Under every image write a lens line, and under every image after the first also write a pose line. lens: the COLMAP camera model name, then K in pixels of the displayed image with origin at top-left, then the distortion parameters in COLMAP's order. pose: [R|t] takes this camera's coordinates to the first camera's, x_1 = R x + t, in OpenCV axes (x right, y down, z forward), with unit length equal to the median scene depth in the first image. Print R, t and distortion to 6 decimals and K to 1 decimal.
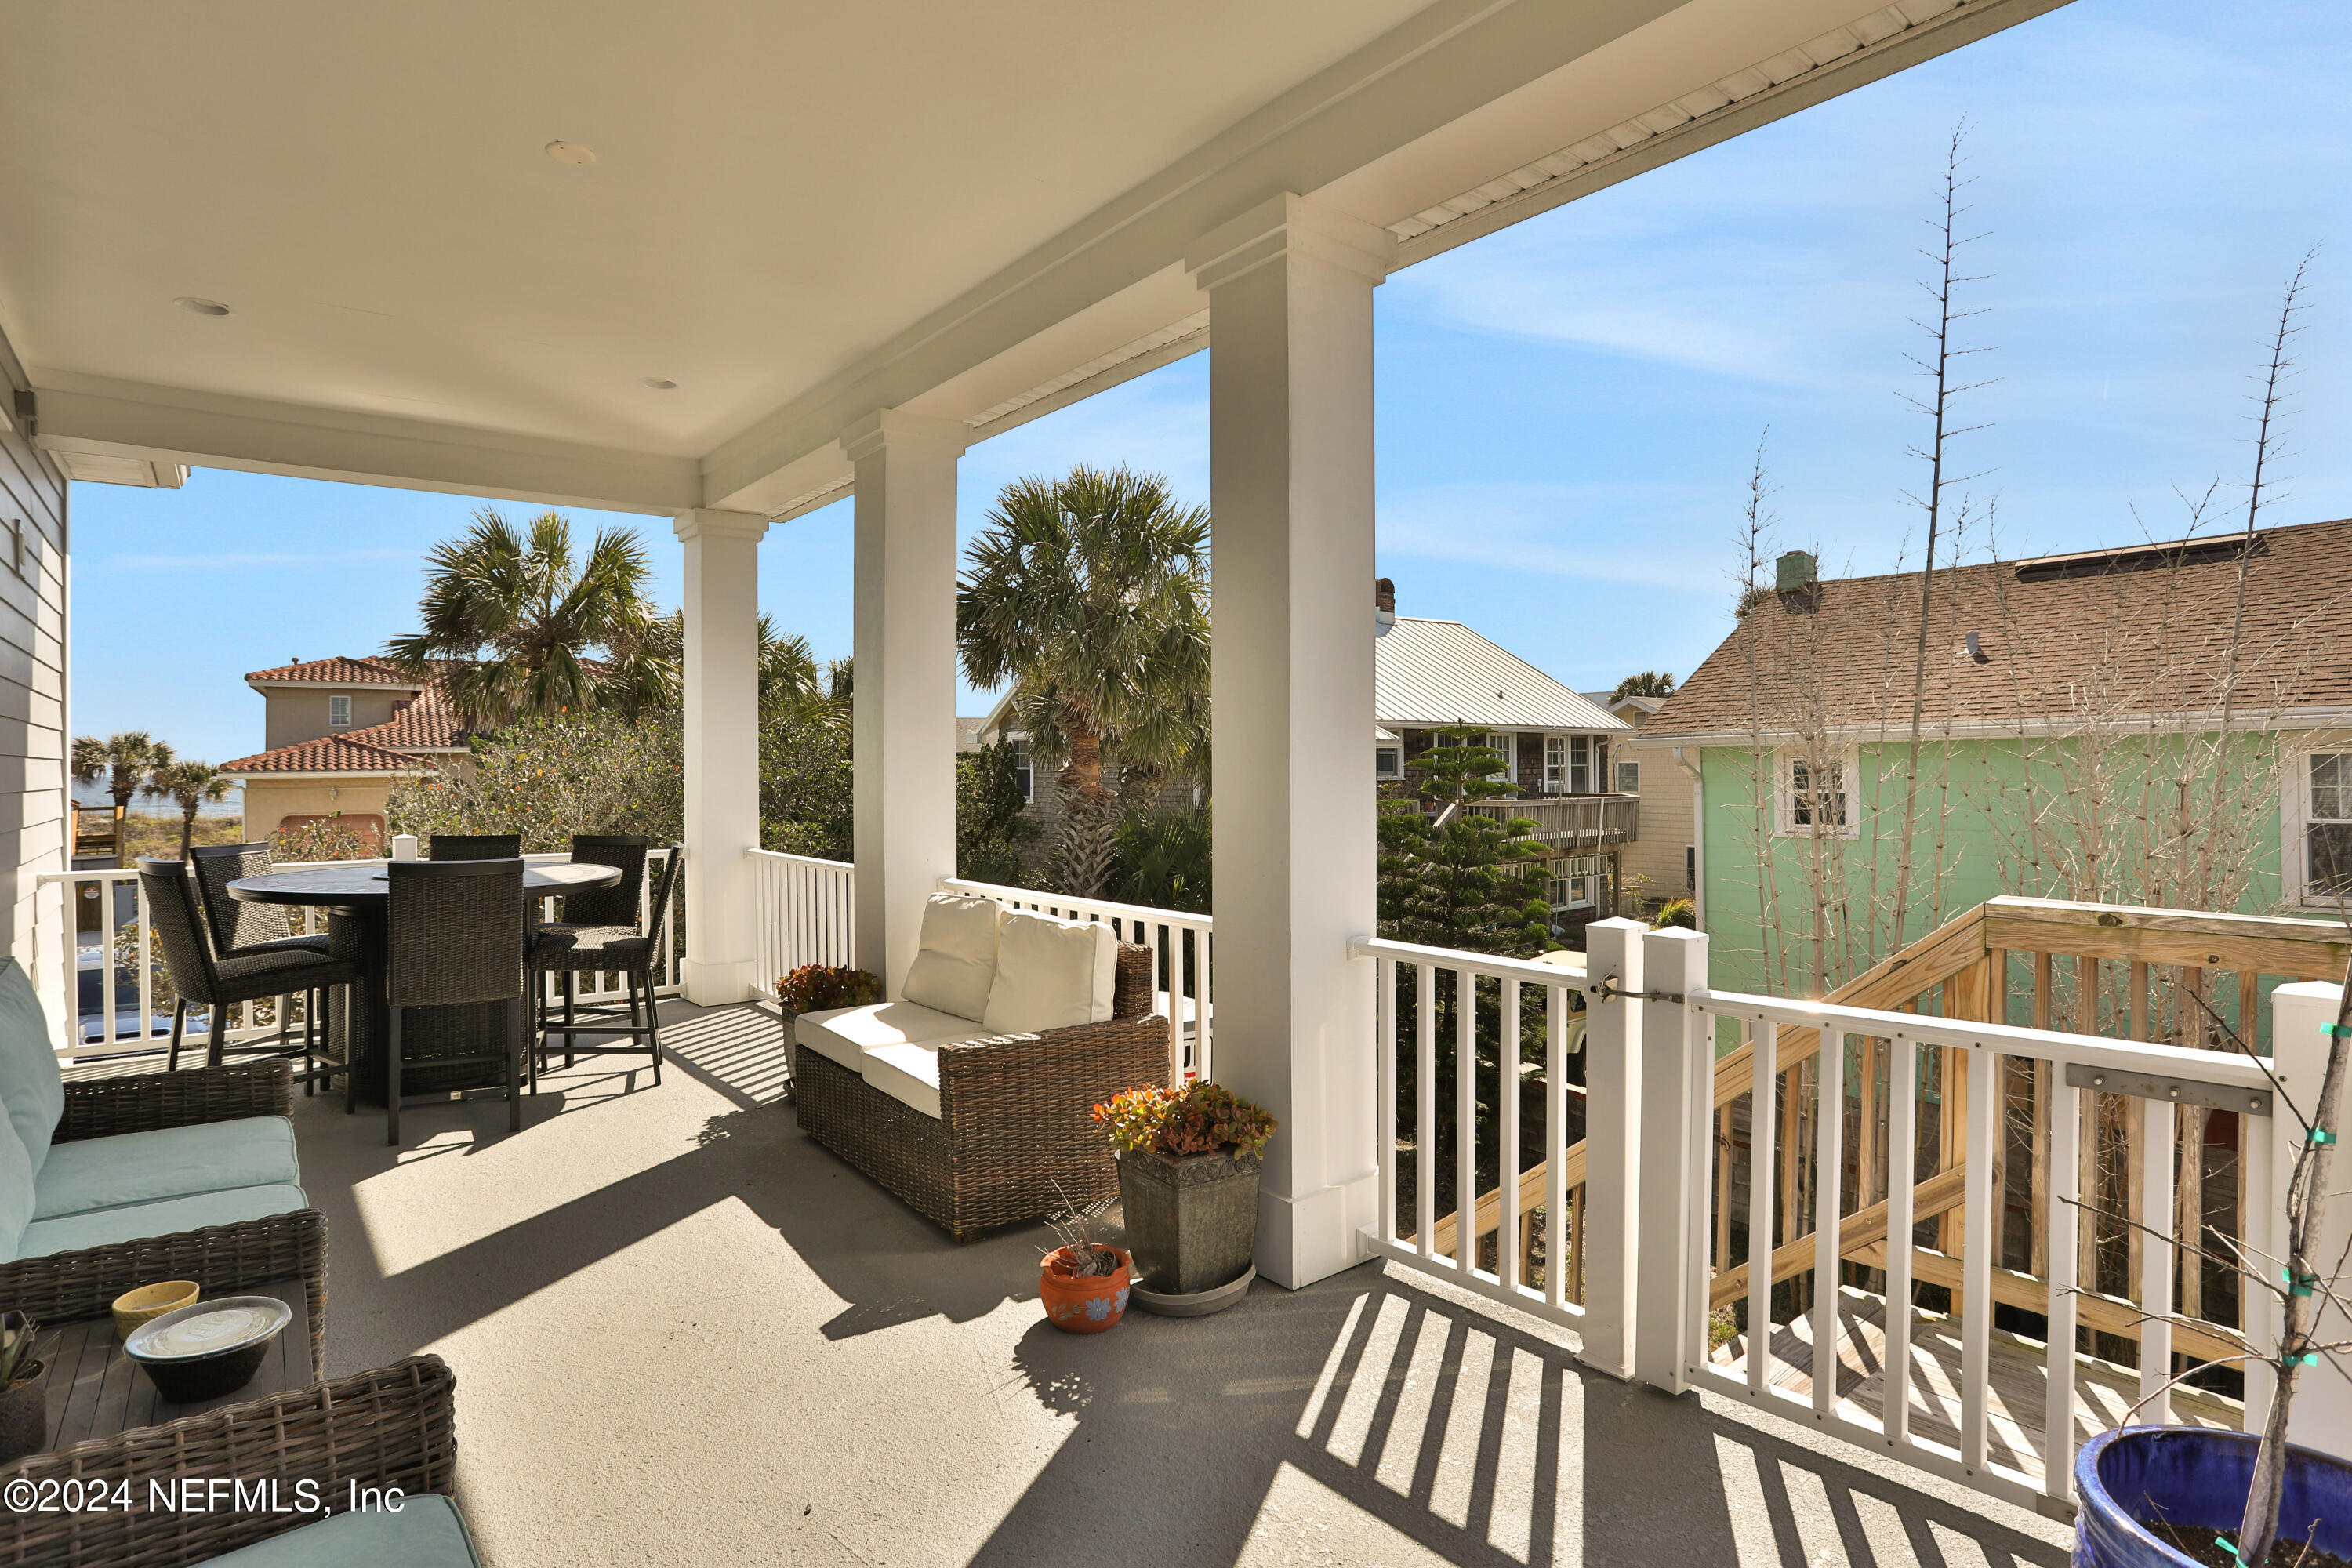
lens RADIAL K [[1203.1, 0, 1179.3], [0, 1203.1, 779.6], [0, 0, 1]] dist [-0.037921, 0.004573]
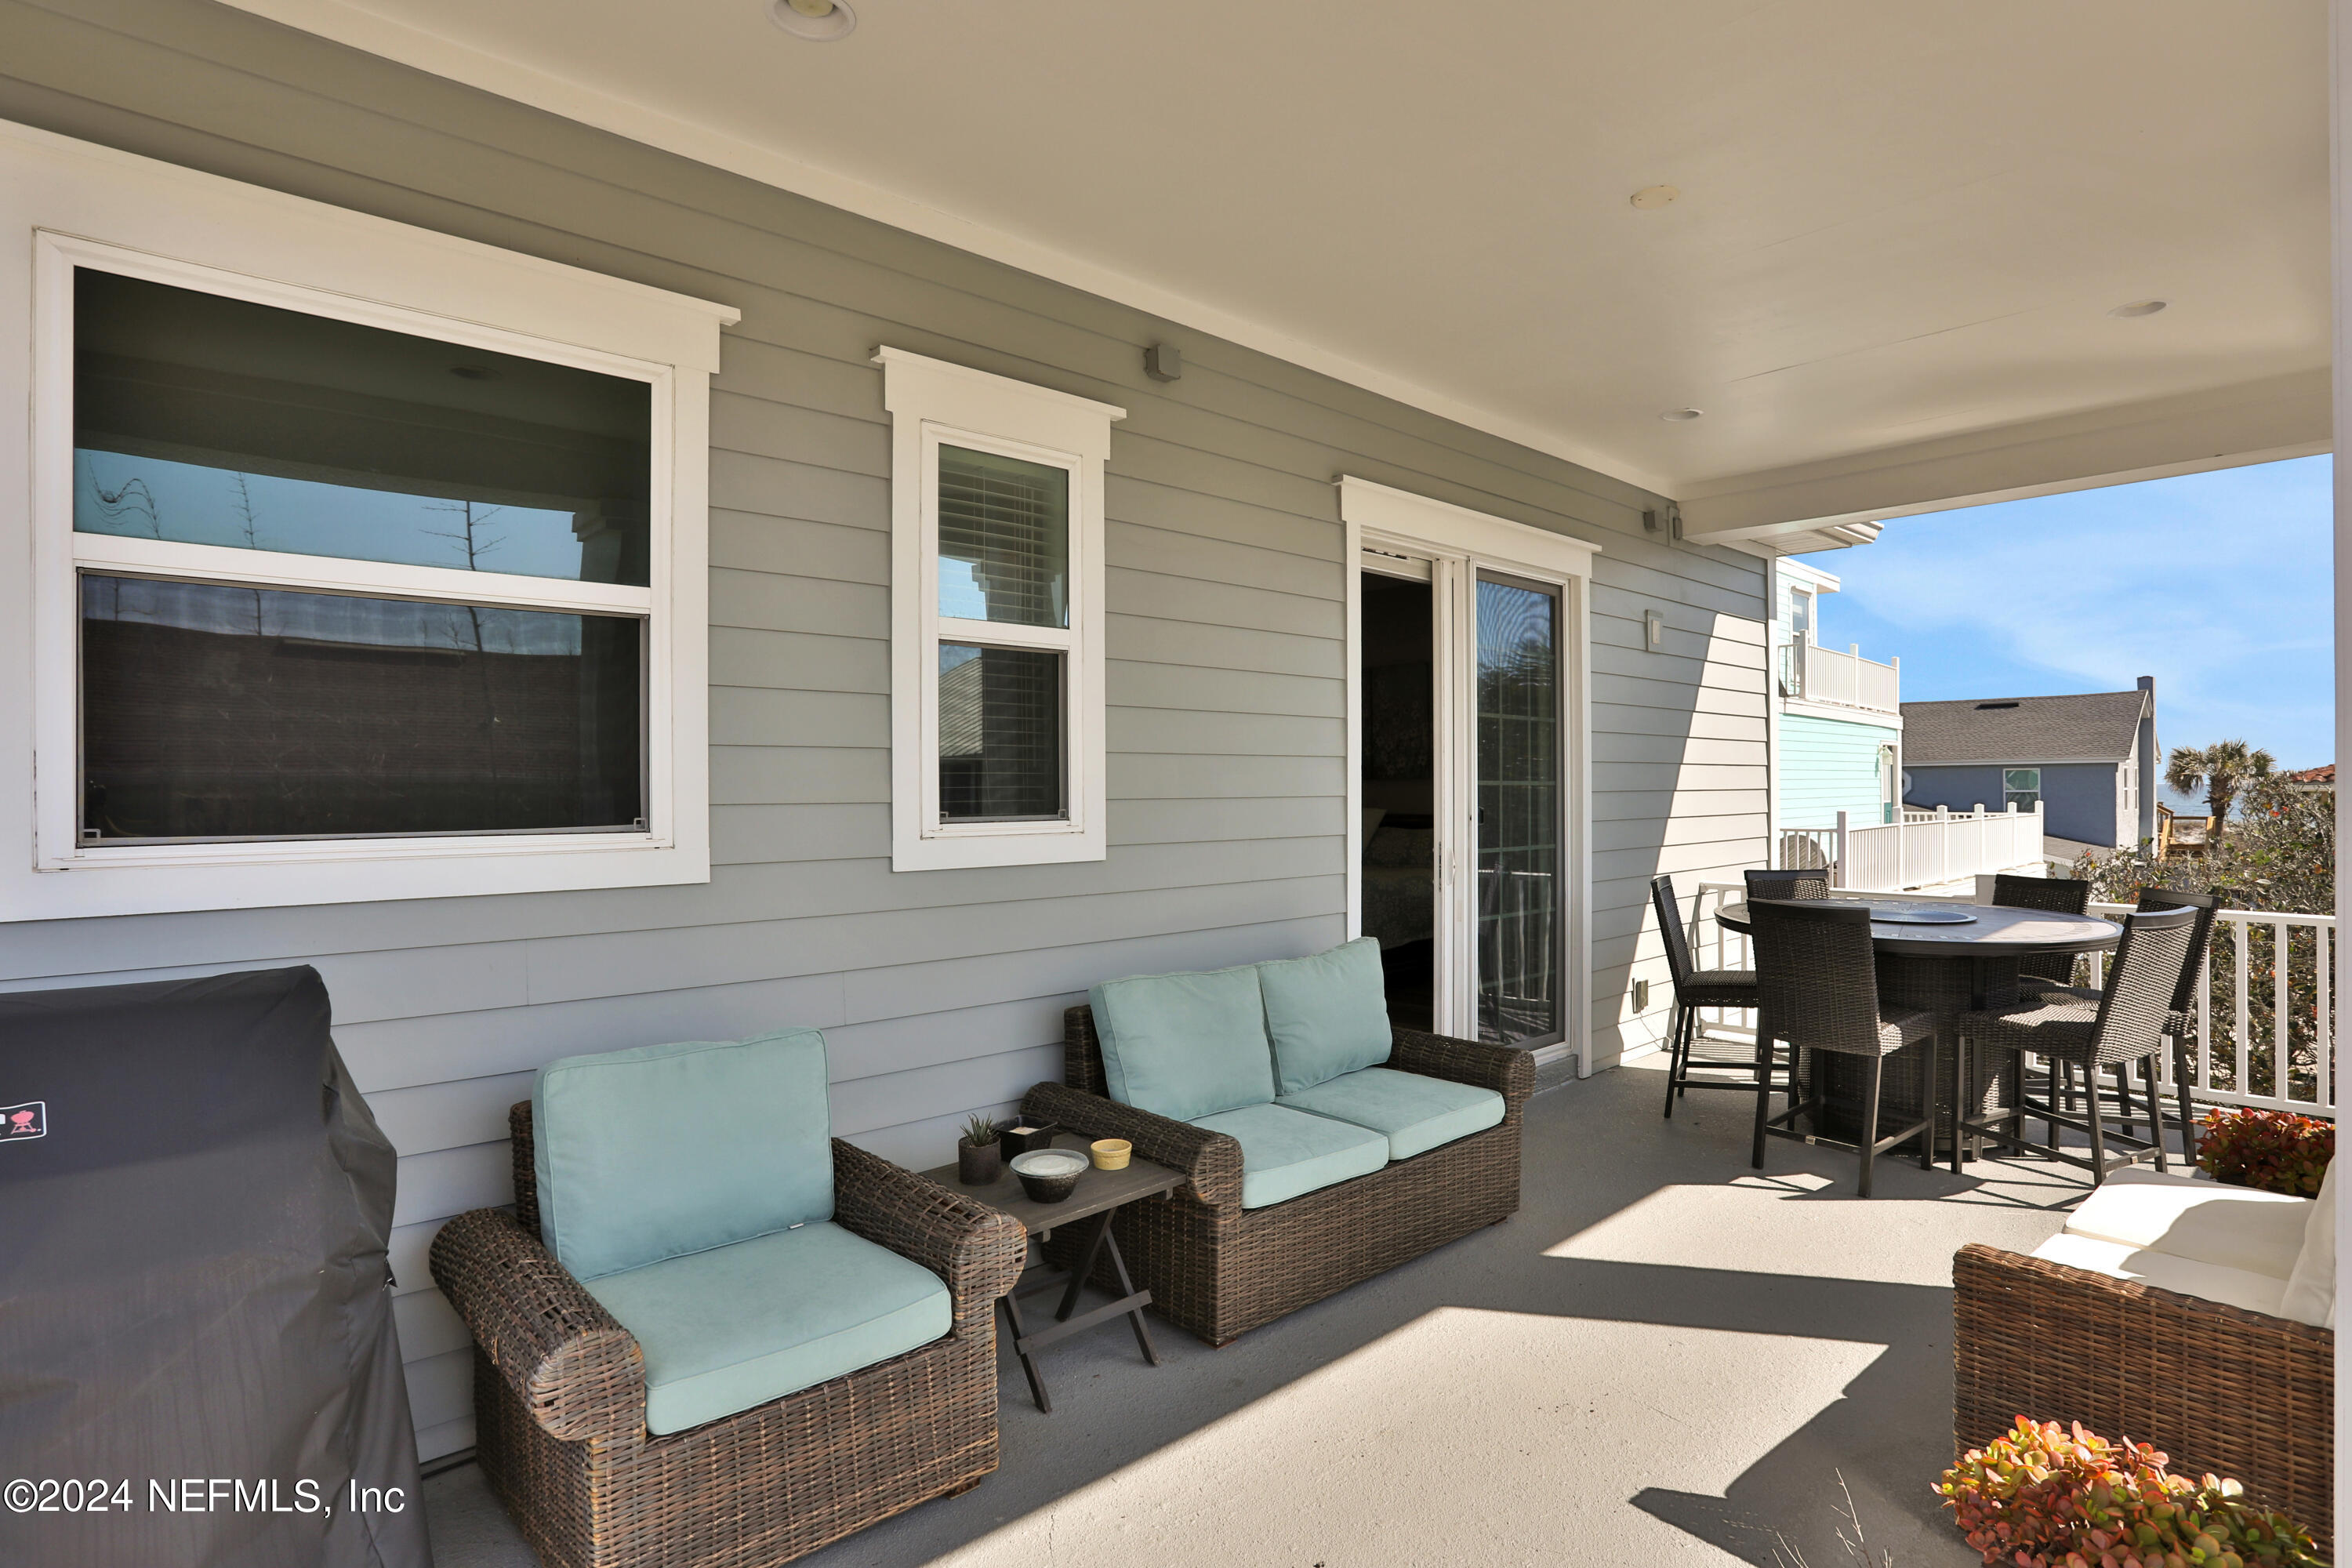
lens RADIAL K [[1203.1, 0, 1178.8], [0, 1203.1, 791.2], [0, 0, 1]] dist [-0.037921, 0.004573]
pose [[0.066860, 0.003040, -0.997758, 0.353977], [0.002218, 0.999992, 0.003196, -0.031757], [0.997760, -0.002426, 0.066852, 0.405864]]
